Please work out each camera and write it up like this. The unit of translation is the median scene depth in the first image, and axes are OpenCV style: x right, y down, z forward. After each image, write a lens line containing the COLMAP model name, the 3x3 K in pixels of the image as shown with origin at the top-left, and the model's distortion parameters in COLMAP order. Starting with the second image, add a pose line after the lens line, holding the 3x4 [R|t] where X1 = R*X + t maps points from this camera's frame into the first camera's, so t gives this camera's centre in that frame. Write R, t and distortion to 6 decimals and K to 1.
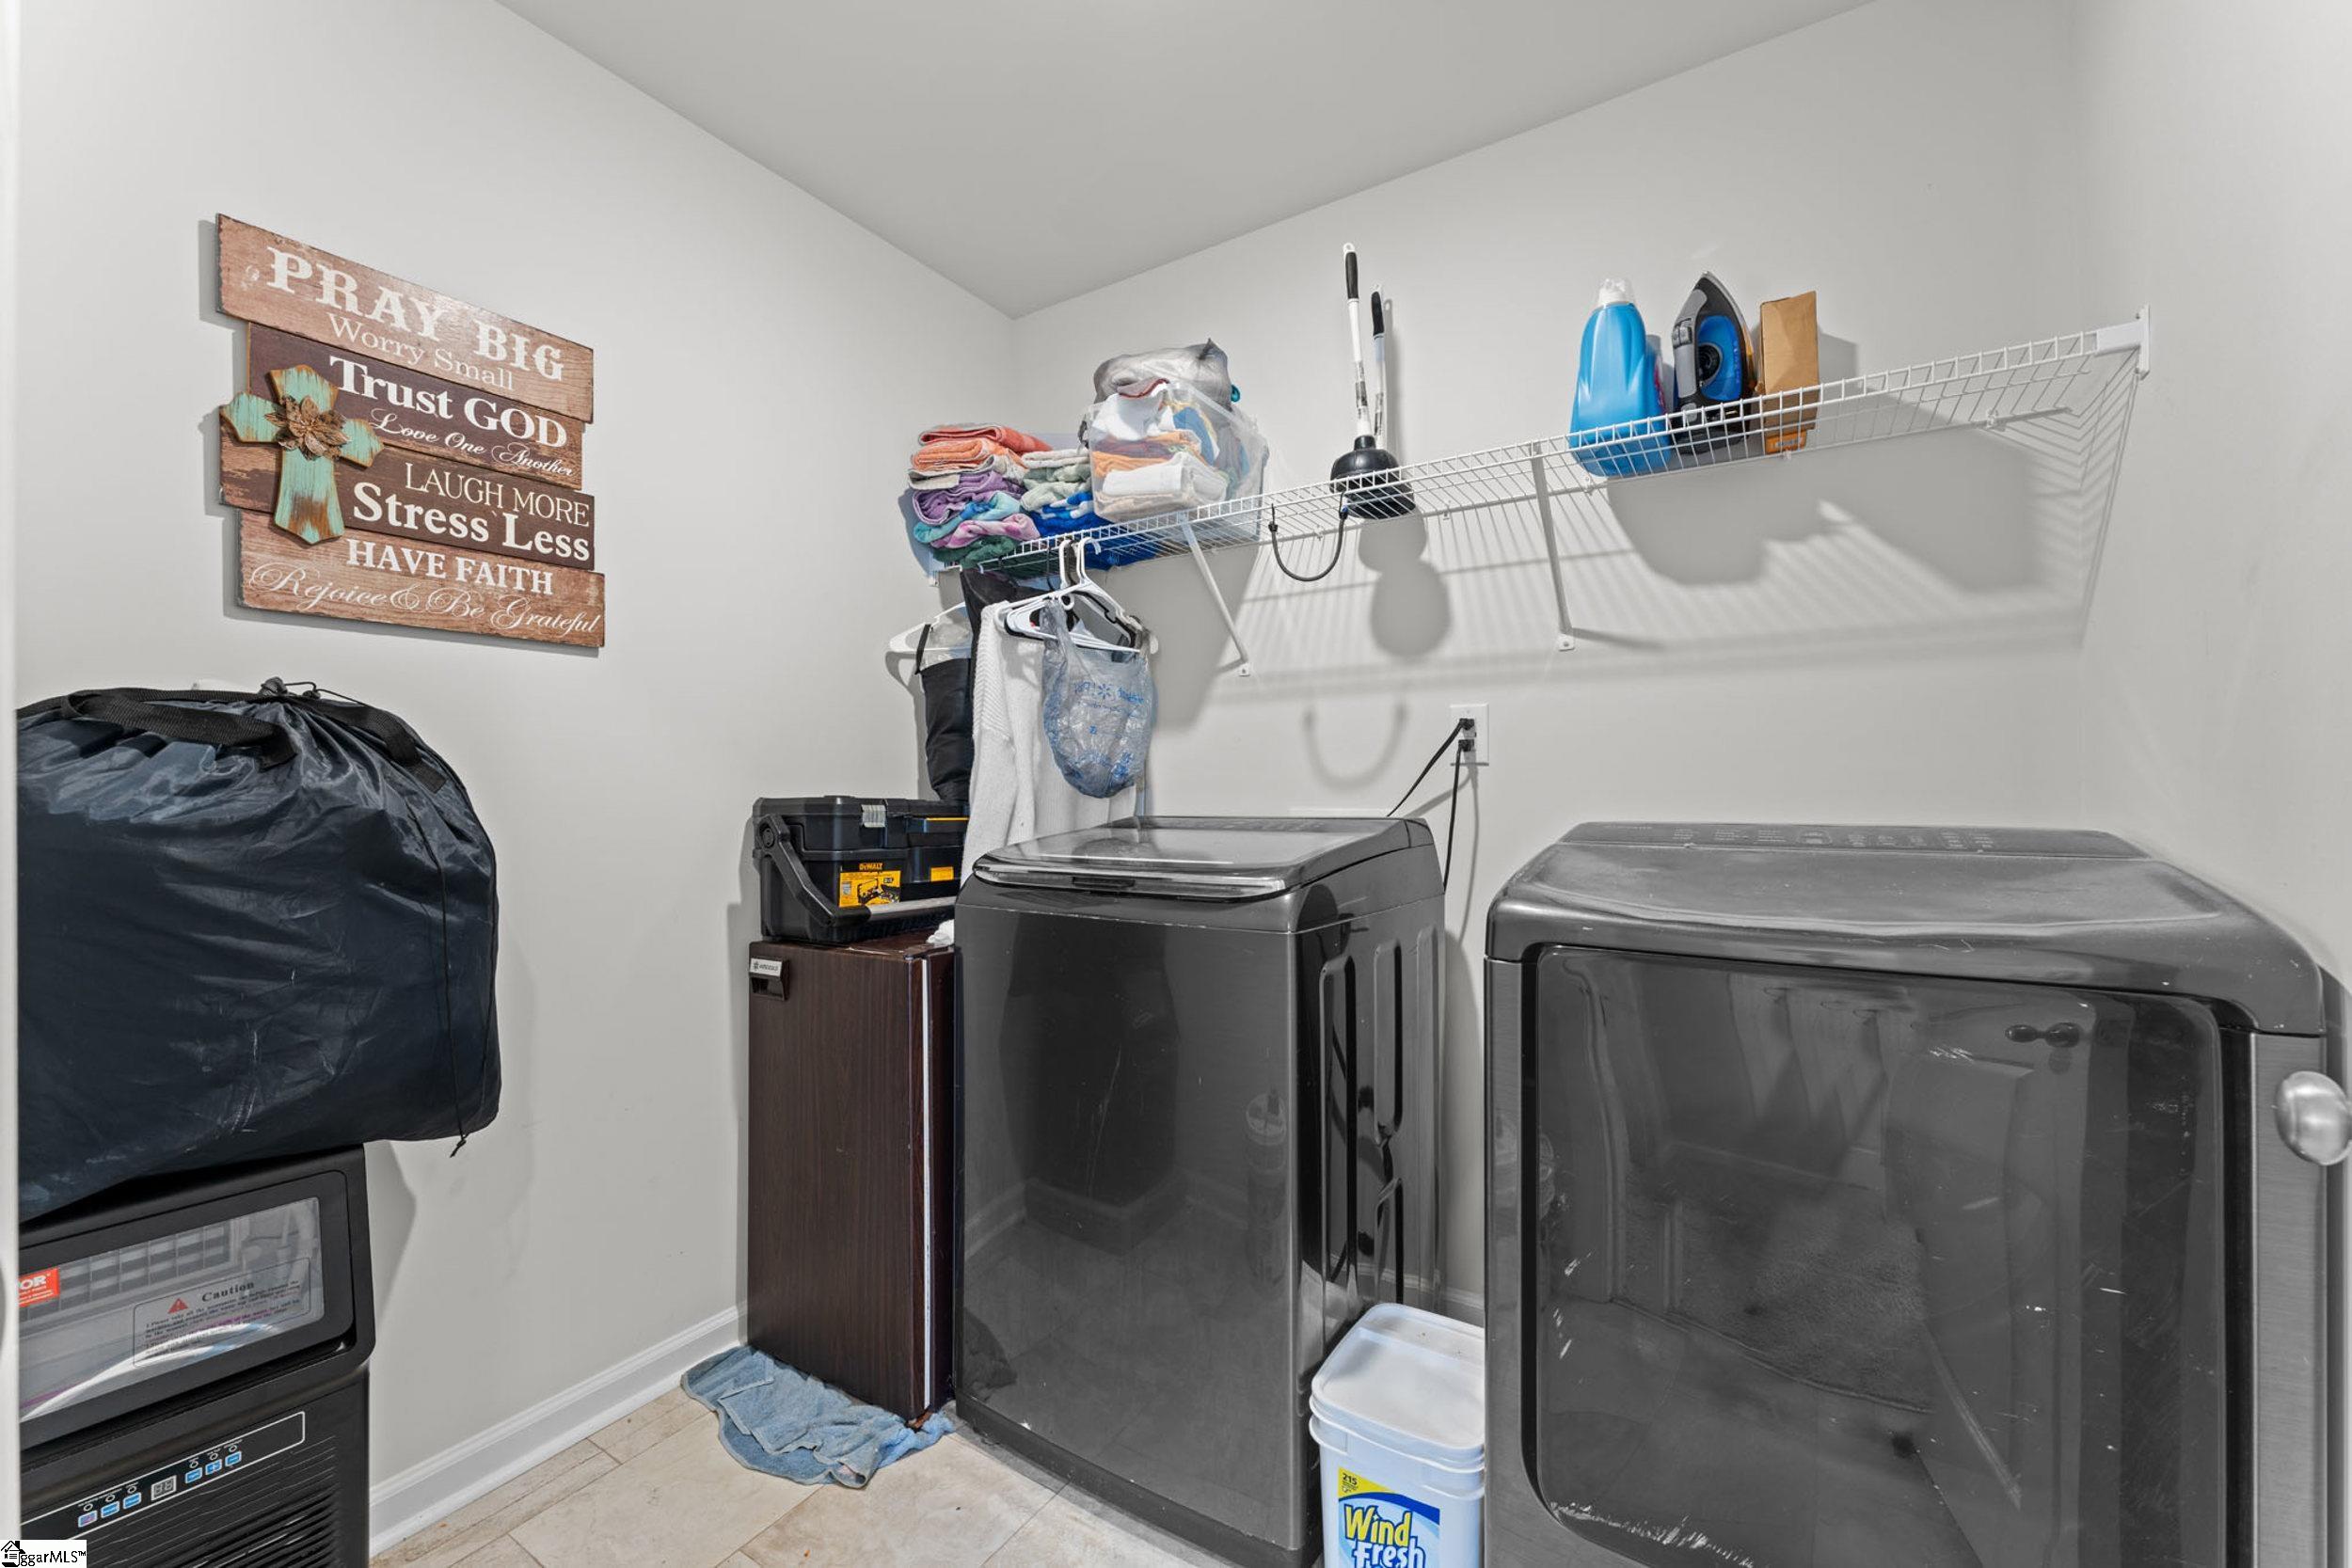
lens RADIAL K [[959.8, 0, 1176.6], [0, 959.8, 792.1], [0, 0, 1]] dist [0.001096, 0.000227]
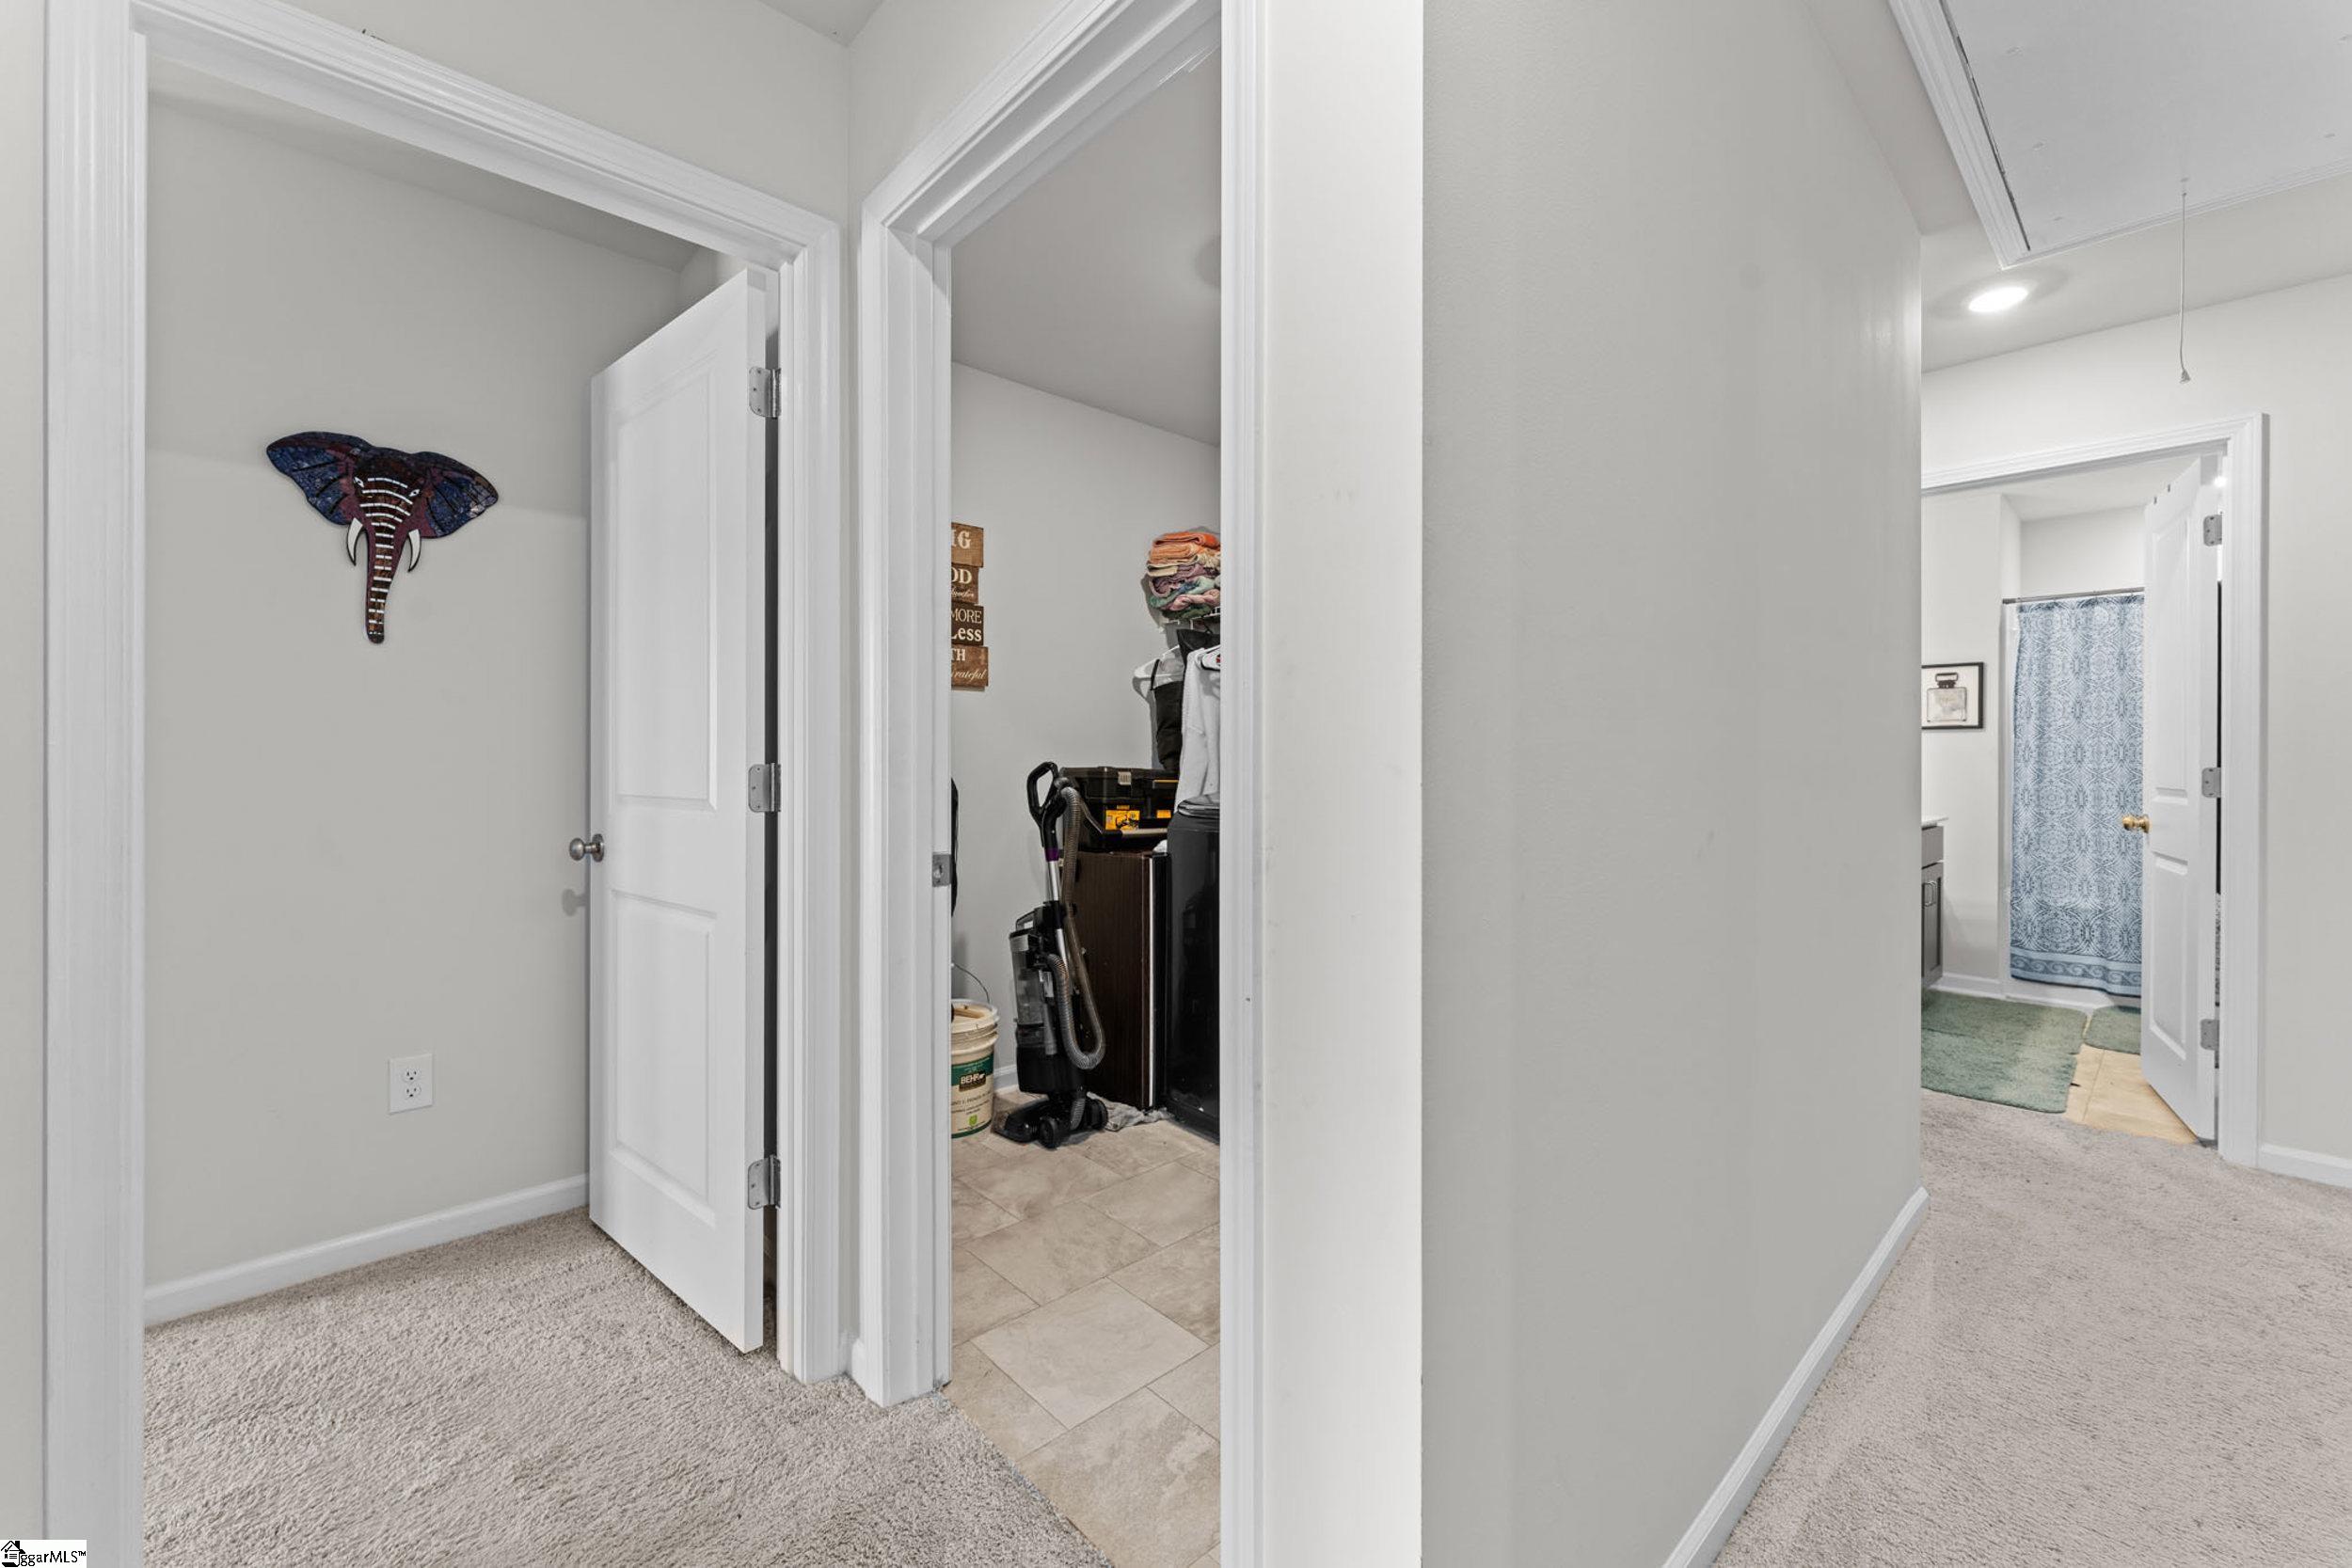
lens RADIAL K [[959.8, 0, 1173.7], [0, 959.8, 770.8], [0, 0, 1]] dist [0.001096, 0.000227]
pose [[0.966717, 0.006032, -0.255778, 0.202138], [-0.004966, 0.999976, 0.004812, 0.002689], [0.255801, -0.003382, 0.966724, -0.617869]]
